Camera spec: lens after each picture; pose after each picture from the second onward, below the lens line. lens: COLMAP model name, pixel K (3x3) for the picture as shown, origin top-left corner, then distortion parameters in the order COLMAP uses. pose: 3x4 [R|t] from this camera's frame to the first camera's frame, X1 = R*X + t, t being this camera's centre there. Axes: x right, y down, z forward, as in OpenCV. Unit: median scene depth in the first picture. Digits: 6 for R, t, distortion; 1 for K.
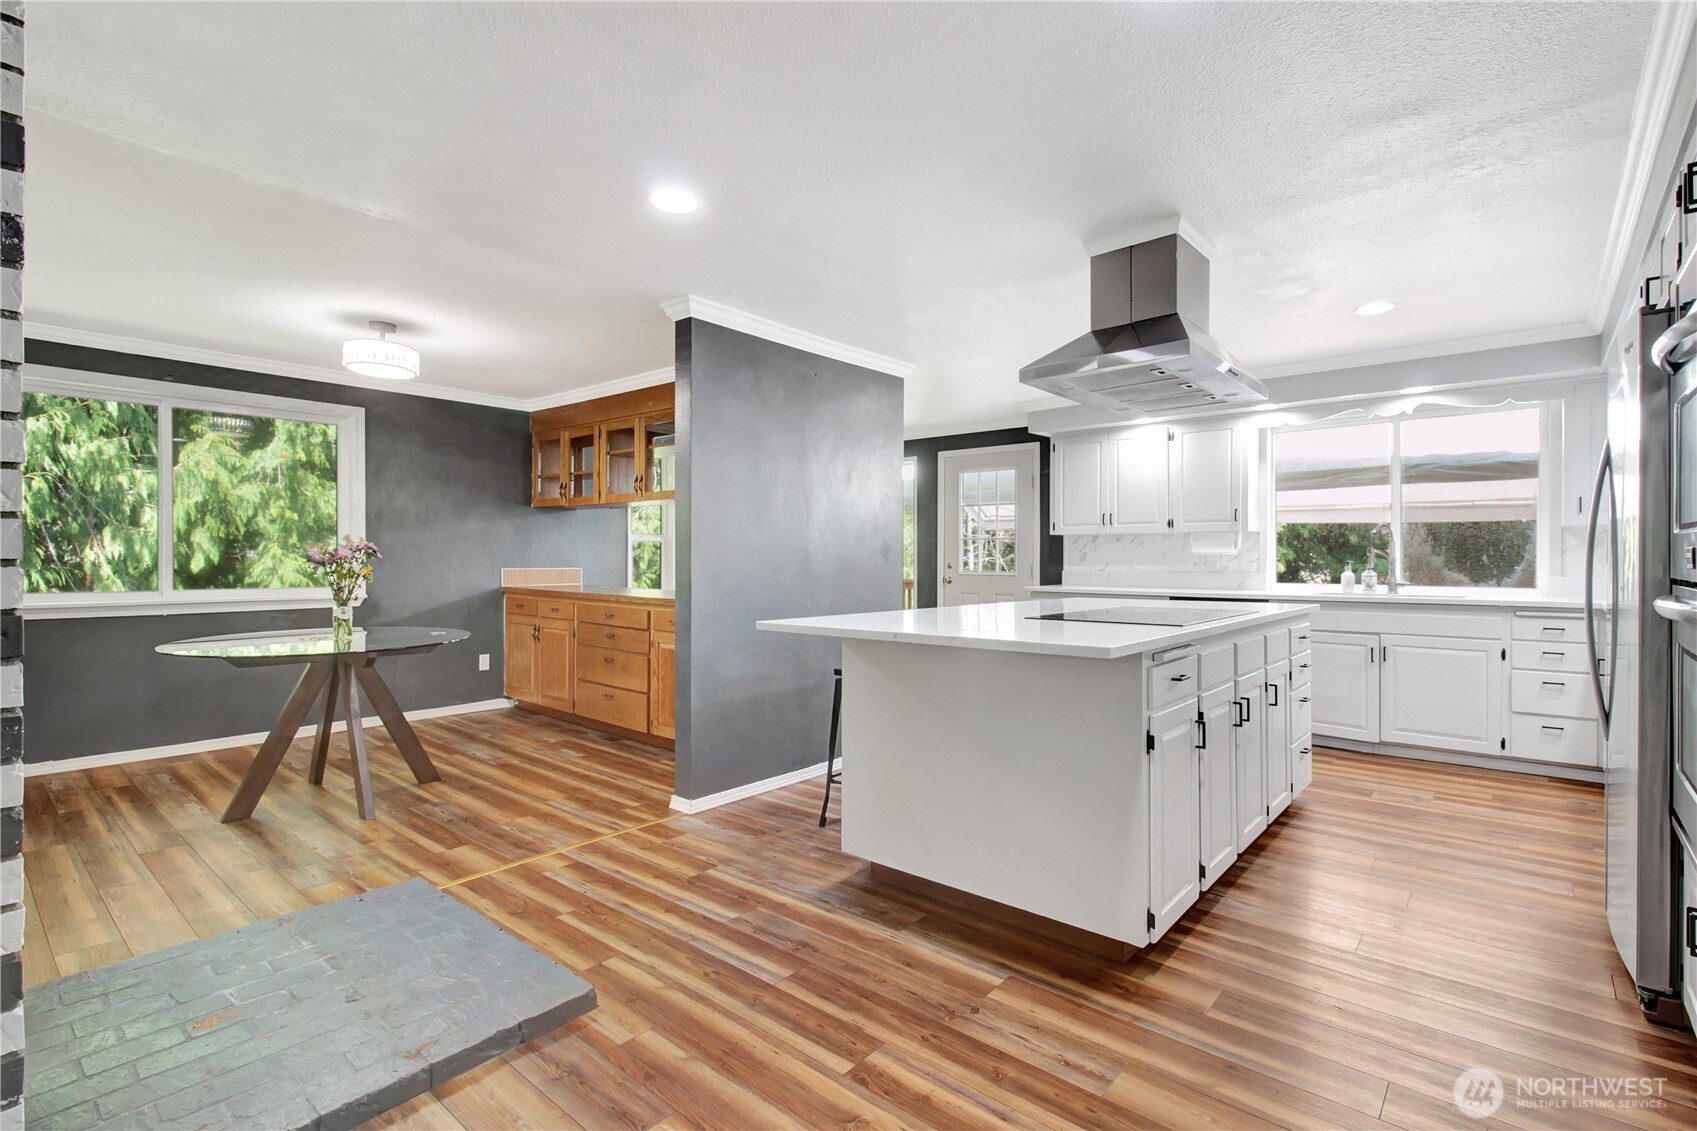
lens RADIAL K [[774.8, 0, 856.7], [0, 774.8, 564.5], [0, 0, 1]] dist [0.010116, -0.001281]
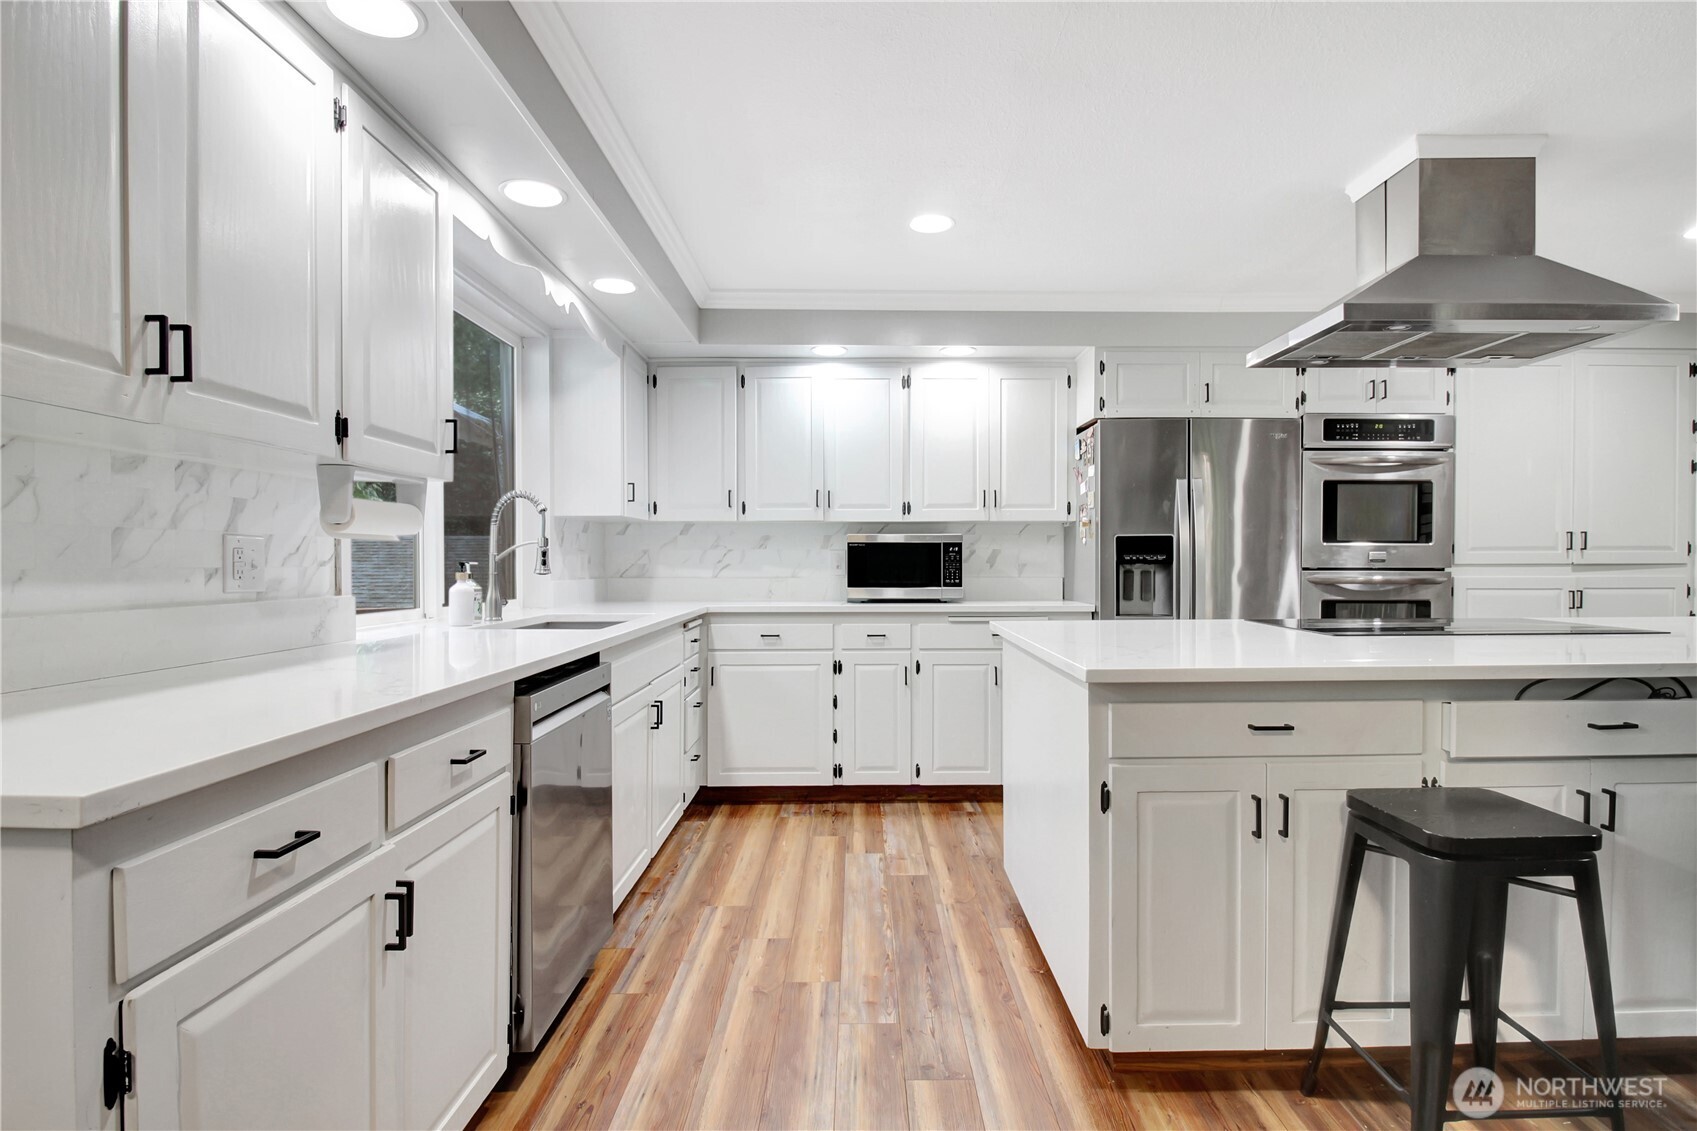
lens RADIAL K [[877.9, 0, 855.4], [0, 877.9, 561.6], [0, 0, 1]] dist [-0.003854, -0.000423]
pose [[-0.648212, -0.001425, 0.761458, 0.047304], [0.005266, 0.999966, 0.006355, -0.006649], [-0.761442, 0.008129, -0.648183, 1.244218]]
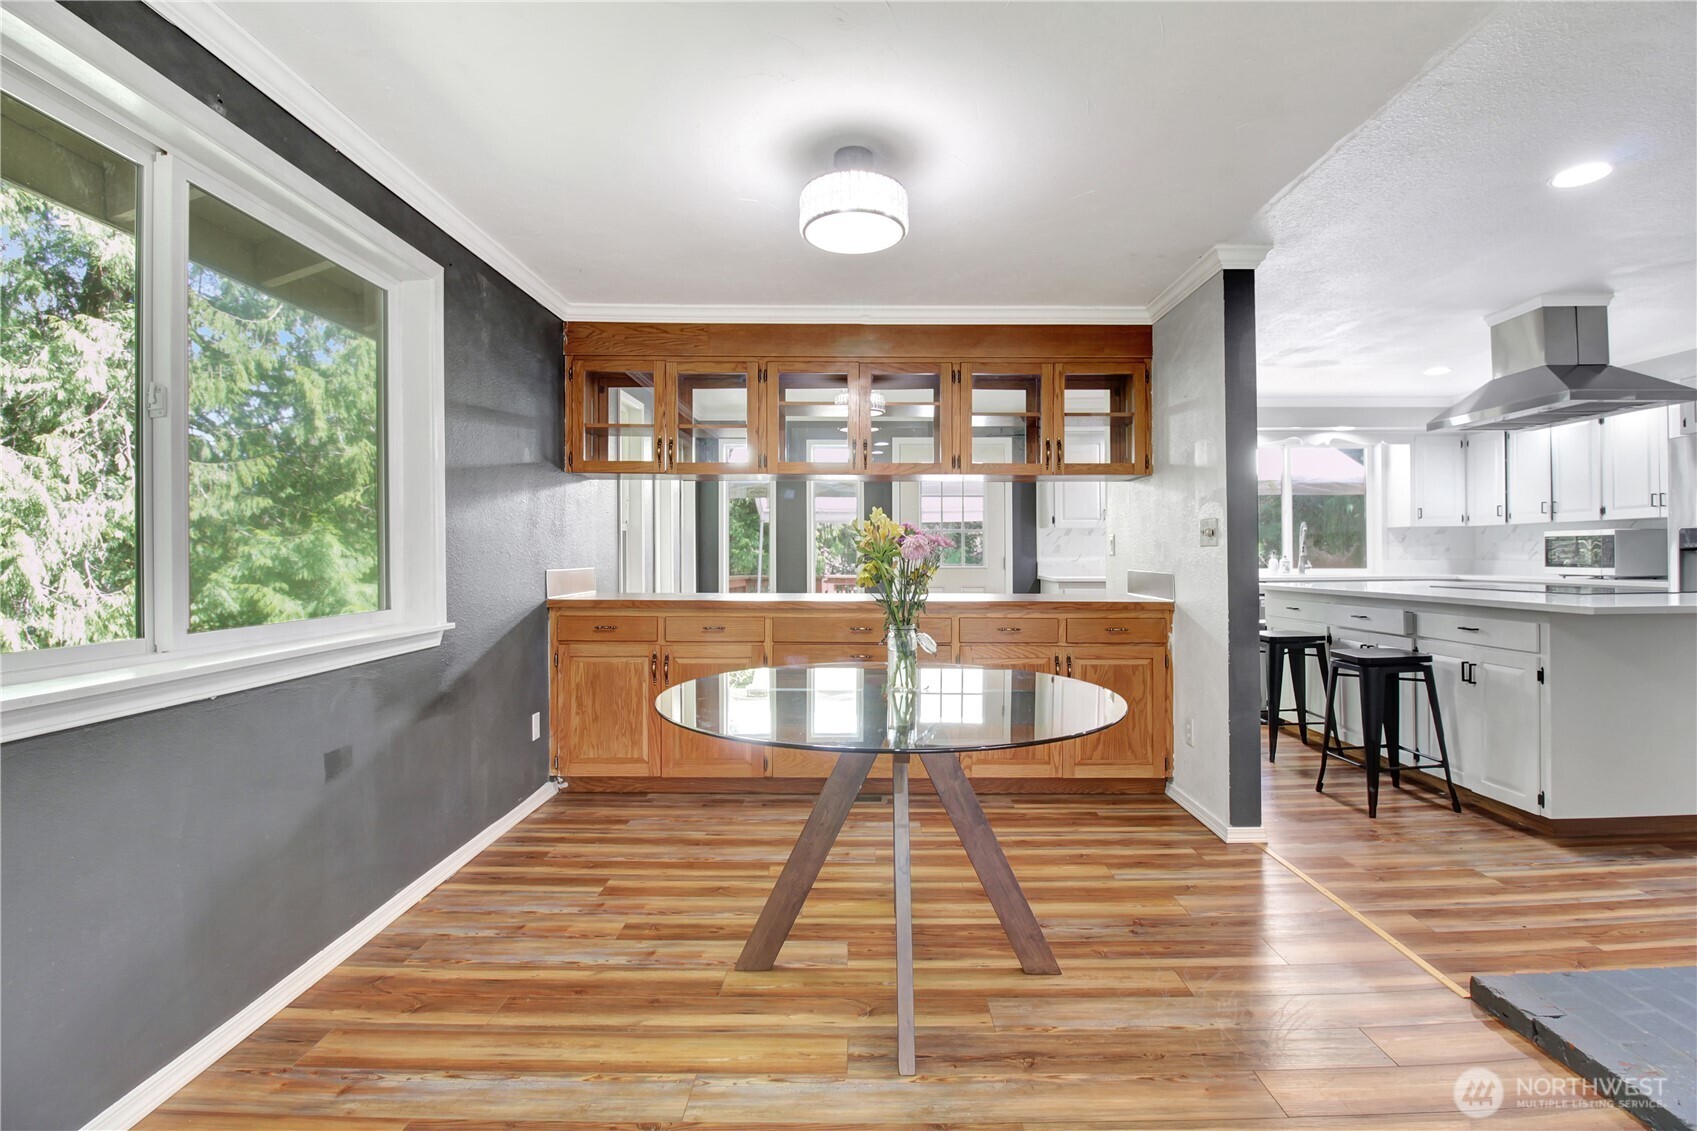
lens RADIAL K [[799.5, 0, 858.0], [0, 799.5, 559.4], [0, 0, 1]] dist [-0.017269, -0.002706]
pose [[0.766713, -0.011544, 0.641886, -0.824482], [0.012354, 0.999918, 0.003226, -0.002570], [-0.641871, 0.005457, 0.766793, 0.443510]]
